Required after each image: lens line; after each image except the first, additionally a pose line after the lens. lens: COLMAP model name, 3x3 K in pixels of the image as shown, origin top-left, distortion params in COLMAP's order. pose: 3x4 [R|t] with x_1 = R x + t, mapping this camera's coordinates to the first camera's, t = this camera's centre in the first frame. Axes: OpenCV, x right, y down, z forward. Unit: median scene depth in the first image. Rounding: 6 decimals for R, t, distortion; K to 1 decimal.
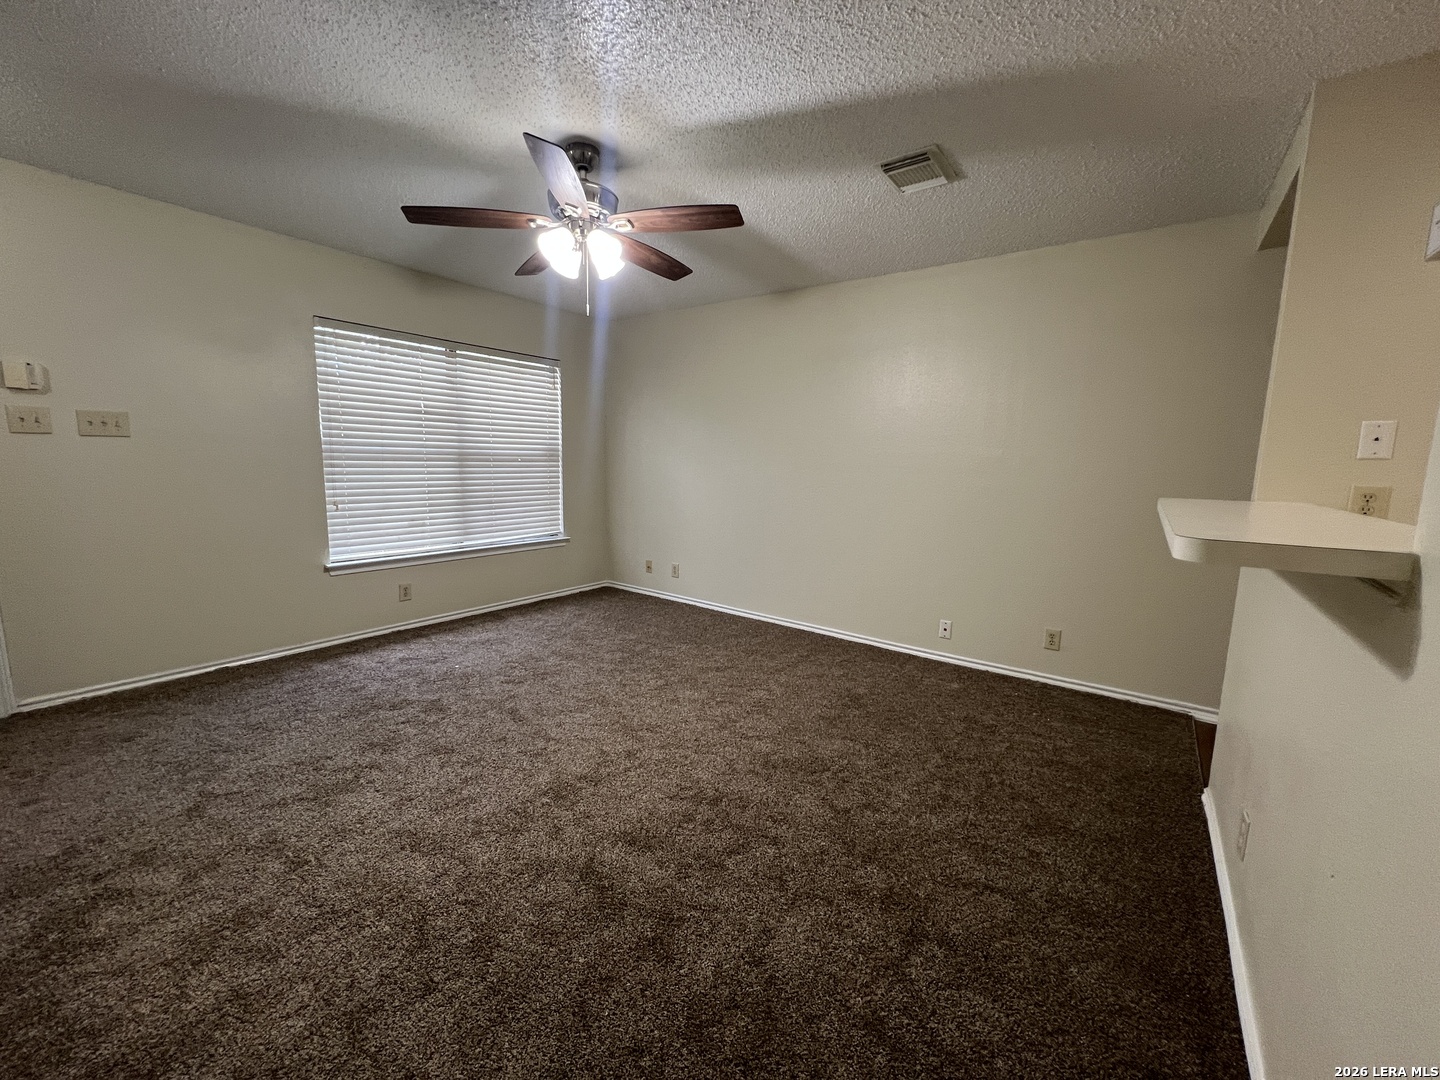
lens RADIAL K [[581.1, 0, 714.4], [0, 581.1, 537.4], [0, 0, 1]] dist [-0.000835, 0.000330]
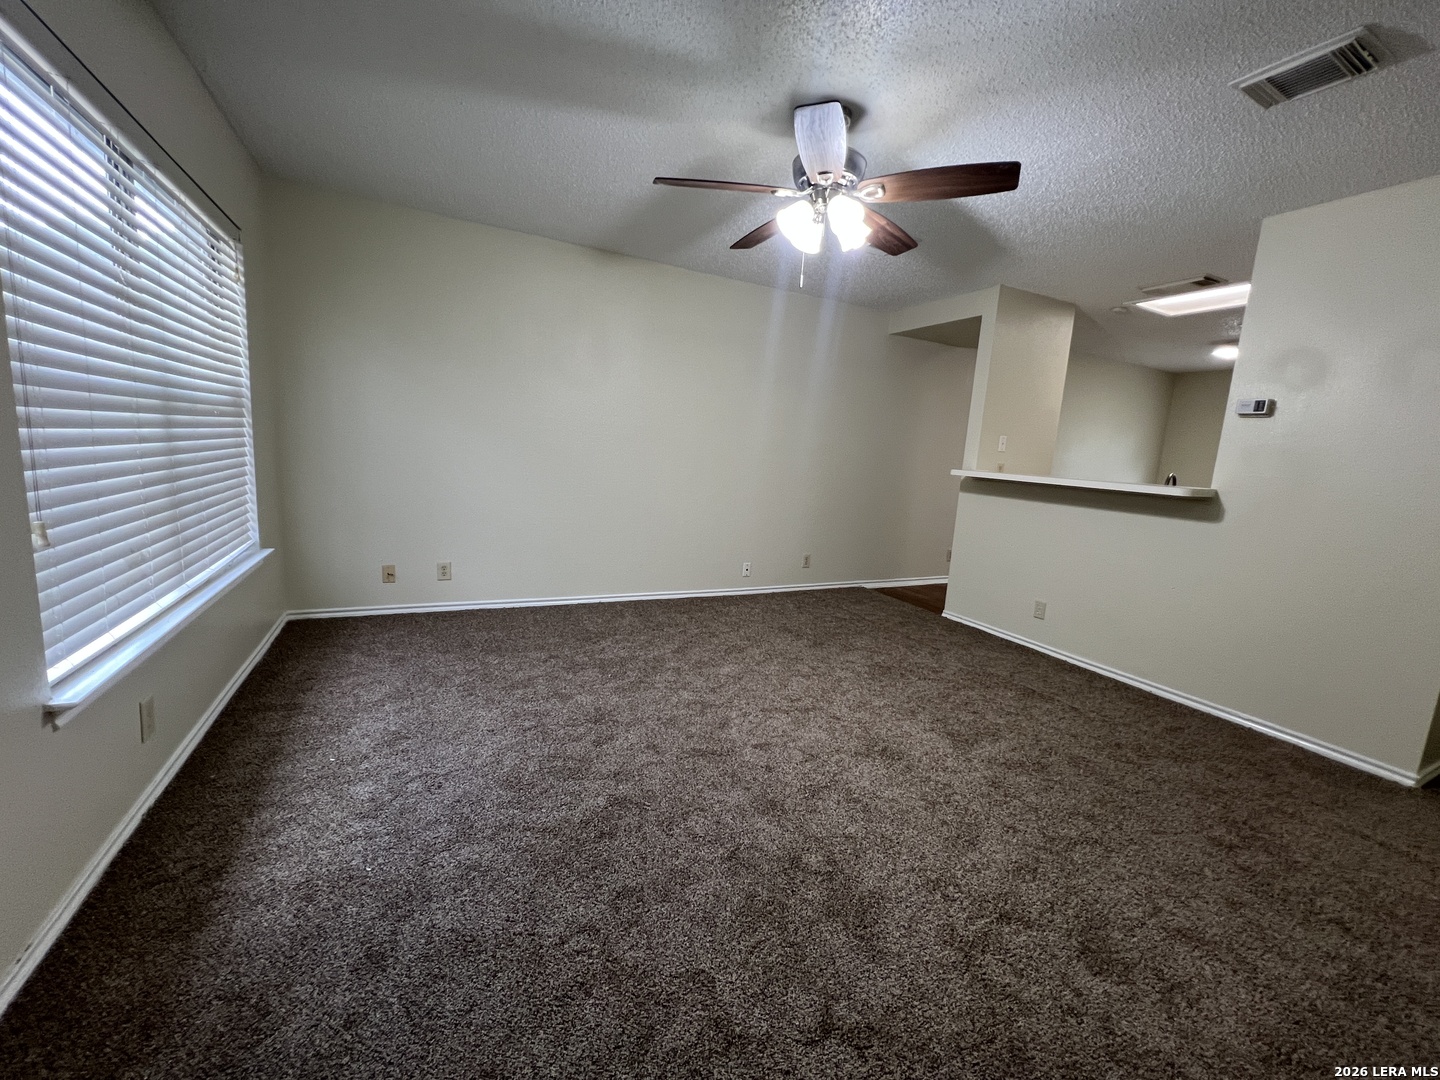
lens RADIAL K [[579.3, 0, 718.8], [0, 579.3, 537.6], [0, 0, 1]] dist [-0.001394, -0.000068]
pose [[0.450171, -0.131766, 0.883167, -0.766851], [0.066101, 0.991256, 0.114199, -0.065478], [-0.890492, 0.006969, 0.454945, 0.463502]]
